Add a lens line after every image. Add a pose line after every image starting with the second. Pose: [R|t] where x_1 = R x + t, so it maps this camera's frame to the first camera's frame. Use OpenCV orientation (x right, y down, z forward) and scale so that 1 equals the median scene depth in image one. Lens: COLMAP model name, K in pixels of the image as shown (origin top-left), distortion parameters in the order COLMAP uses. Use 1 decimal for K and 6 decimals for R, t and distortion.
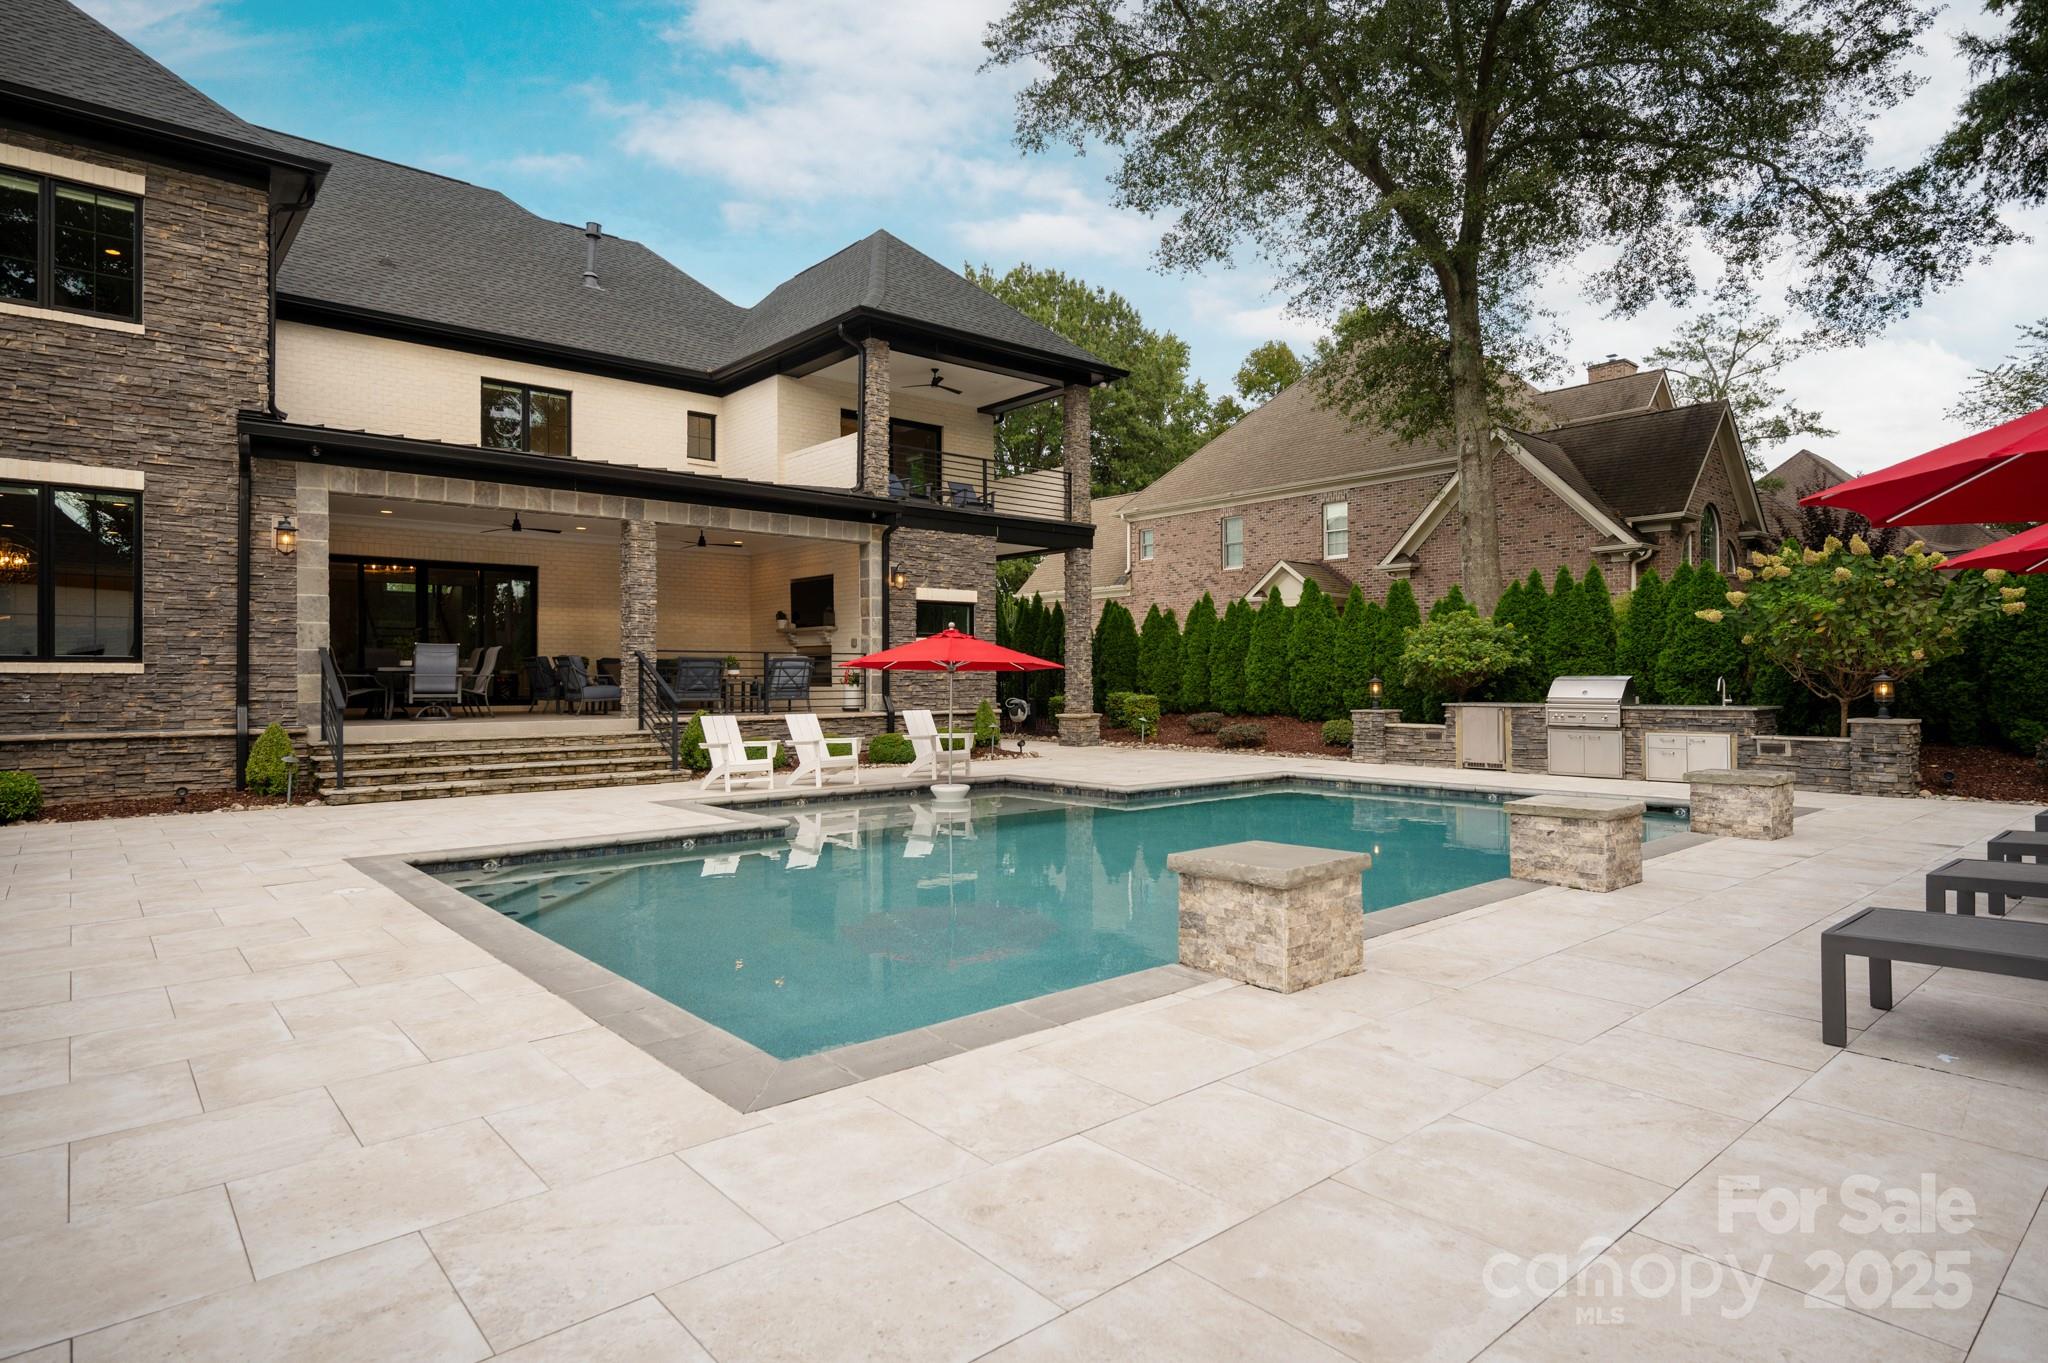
lens RADIAL K [[1118.3, 0, 1024.0], [0, 1118.3, 681.5], [0, 0, 1]] dist [-0.005321, -0.000477]
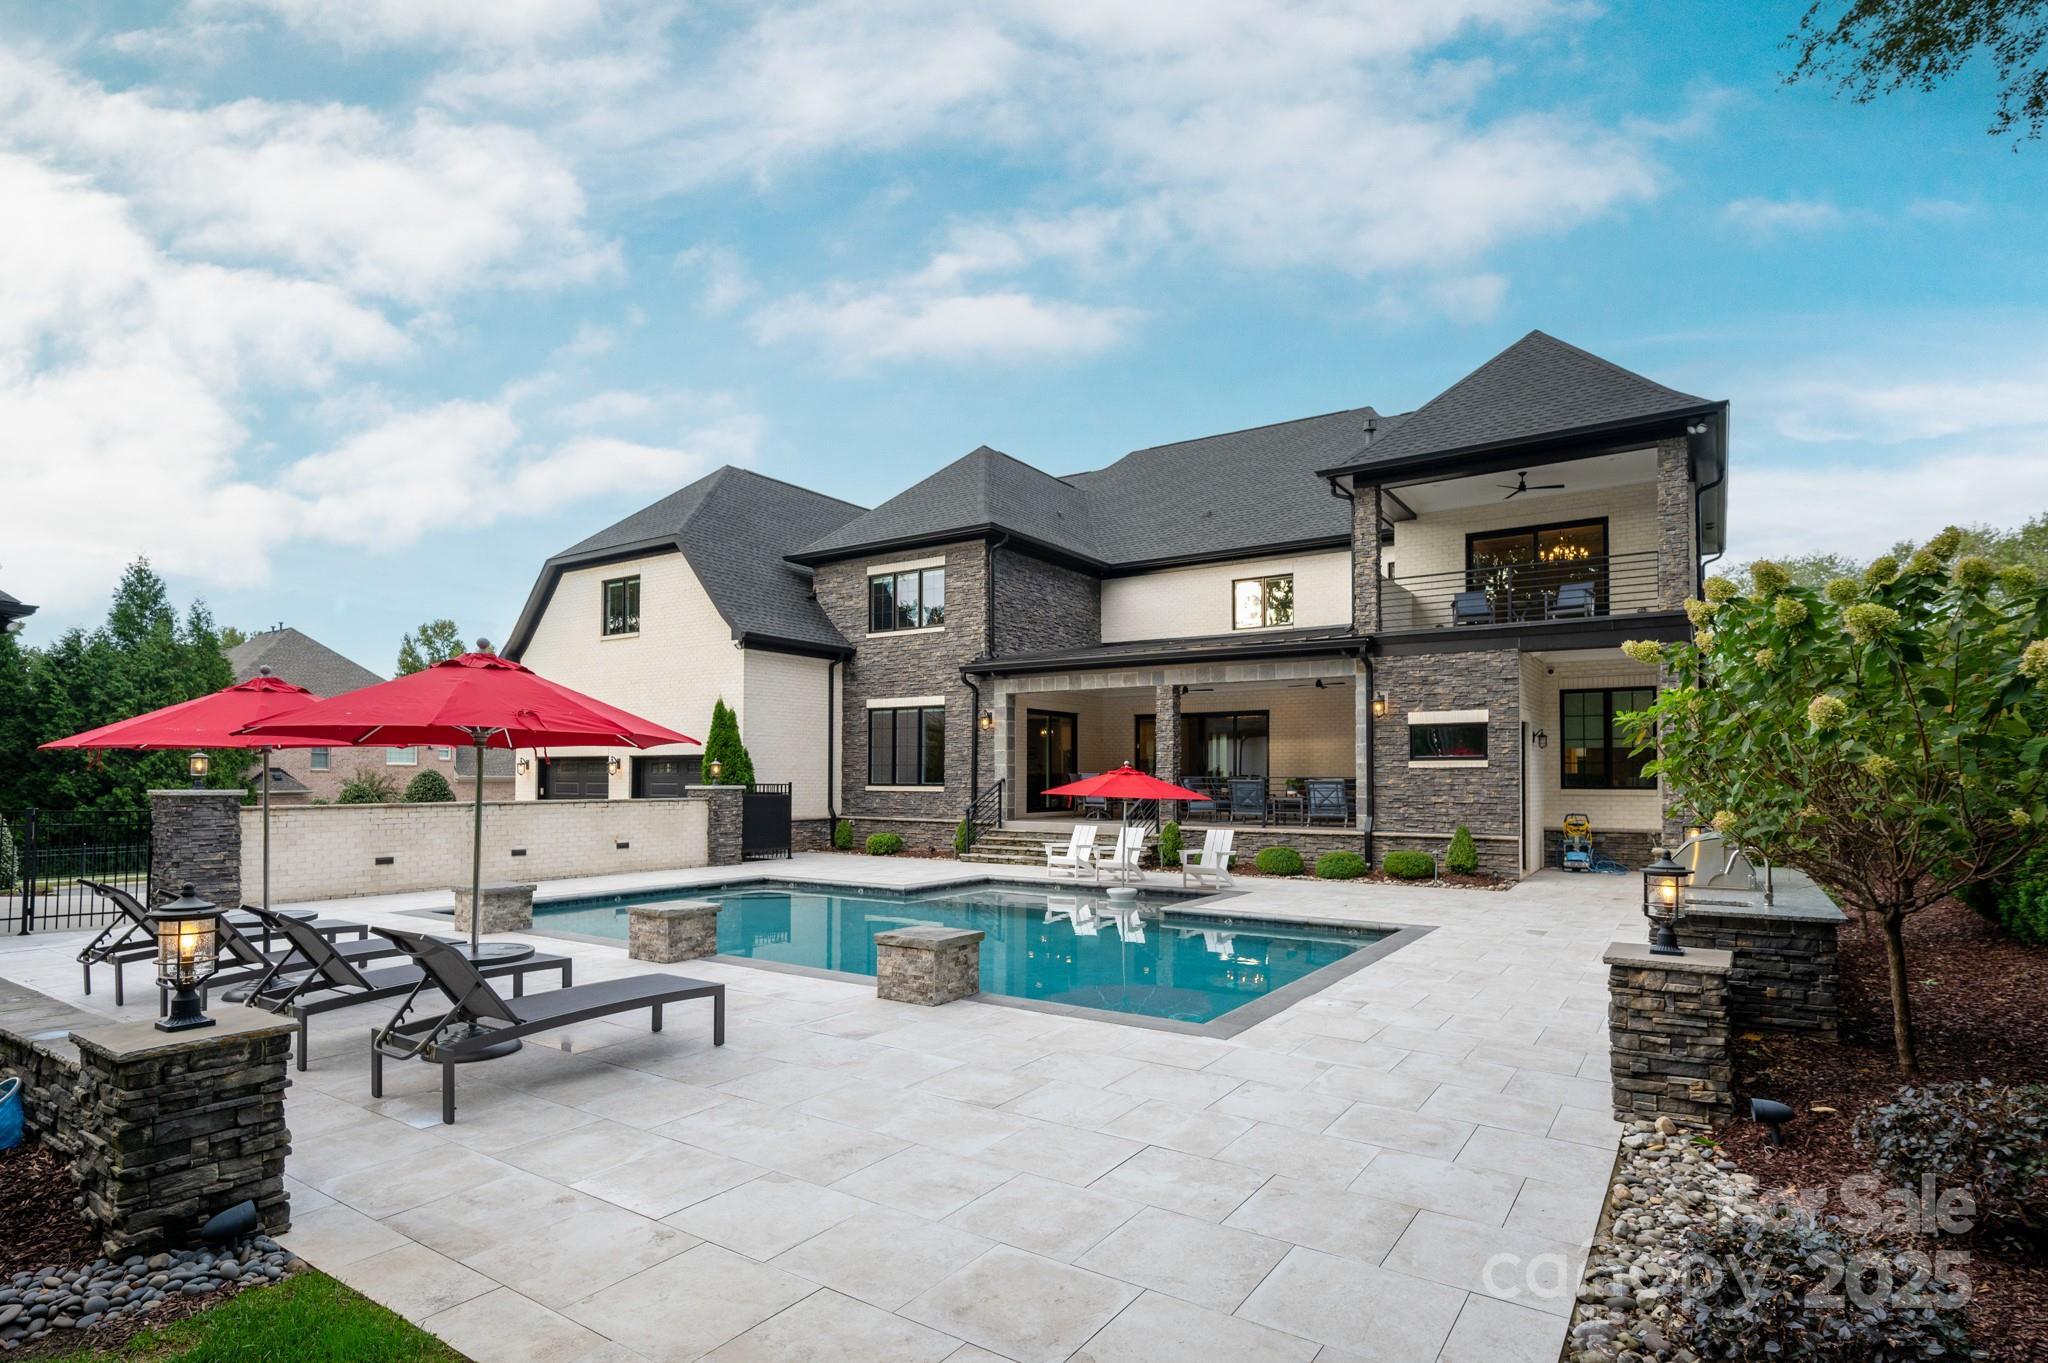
lens RADIAL K [[1027.8, 0, 1021.5], [0, 1027.8, 769.4], [0, 0, 1]] dist [-0.002659, -0.000305]
pose [[0.260105, -0.002697, -0.965577, 1.057505], [-0.002479, 0.999991, -0.003461, -0.039834], [0.965577, 0.003294, 0.260096, 0.595106]]
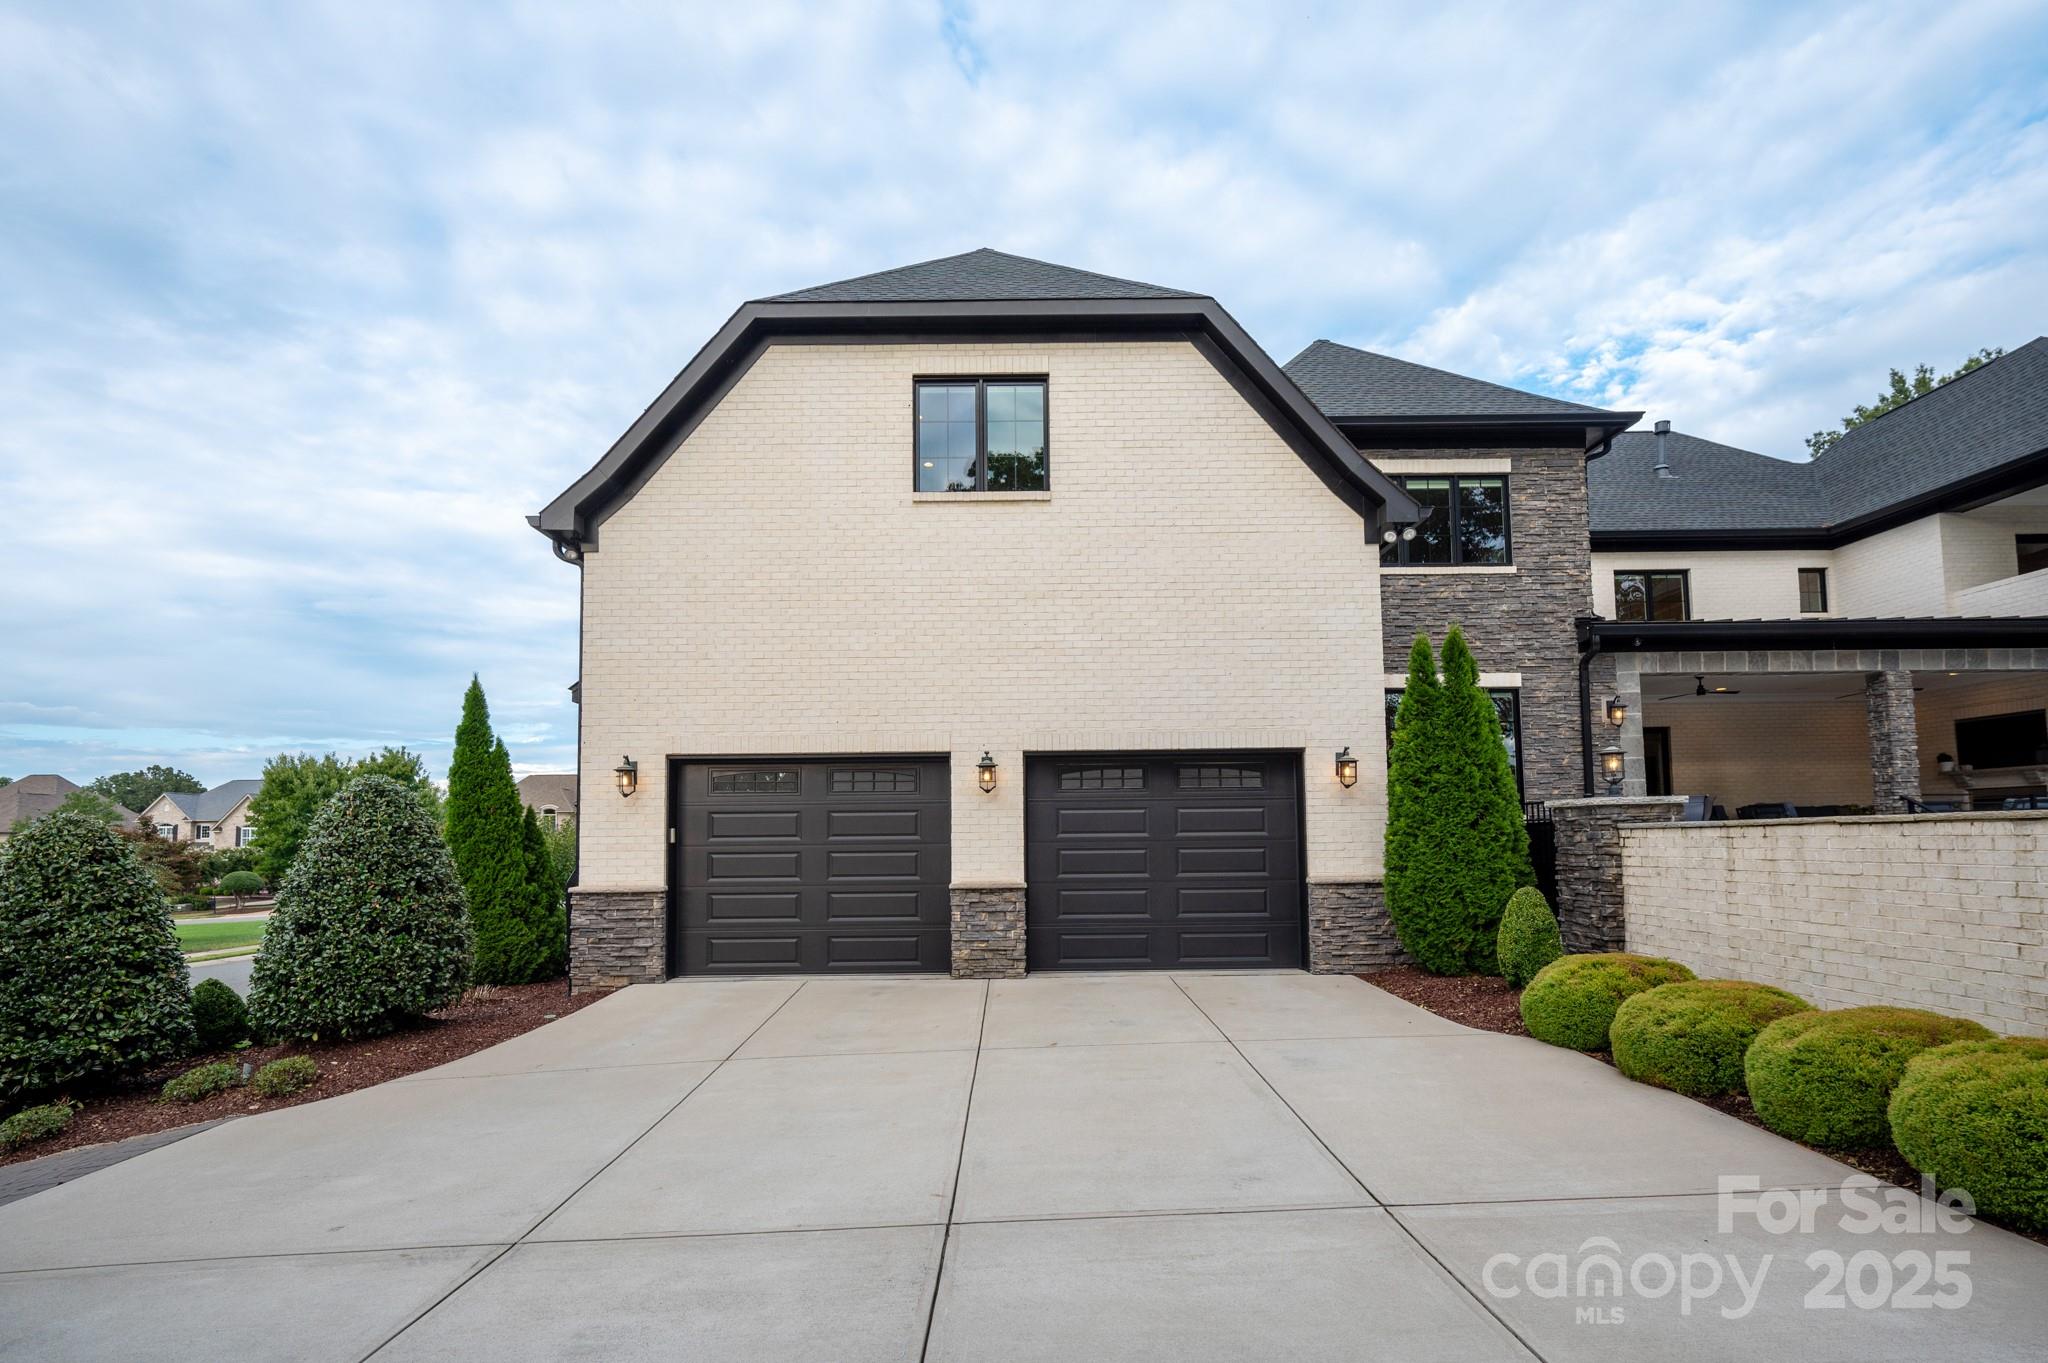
lens RADIAL K [[977.4, 0, 1019.5], [0, 977.4, 764.5], [0, 0, 1]] dist [0.001180, 0.000149]
pose [[0.763655, -0.059642, -0.642864, -0.469574], [0.011604, 0.996831, -0.078697, 0.006823], [0.645520, 0.052638, 0.761927, -0.264909]]
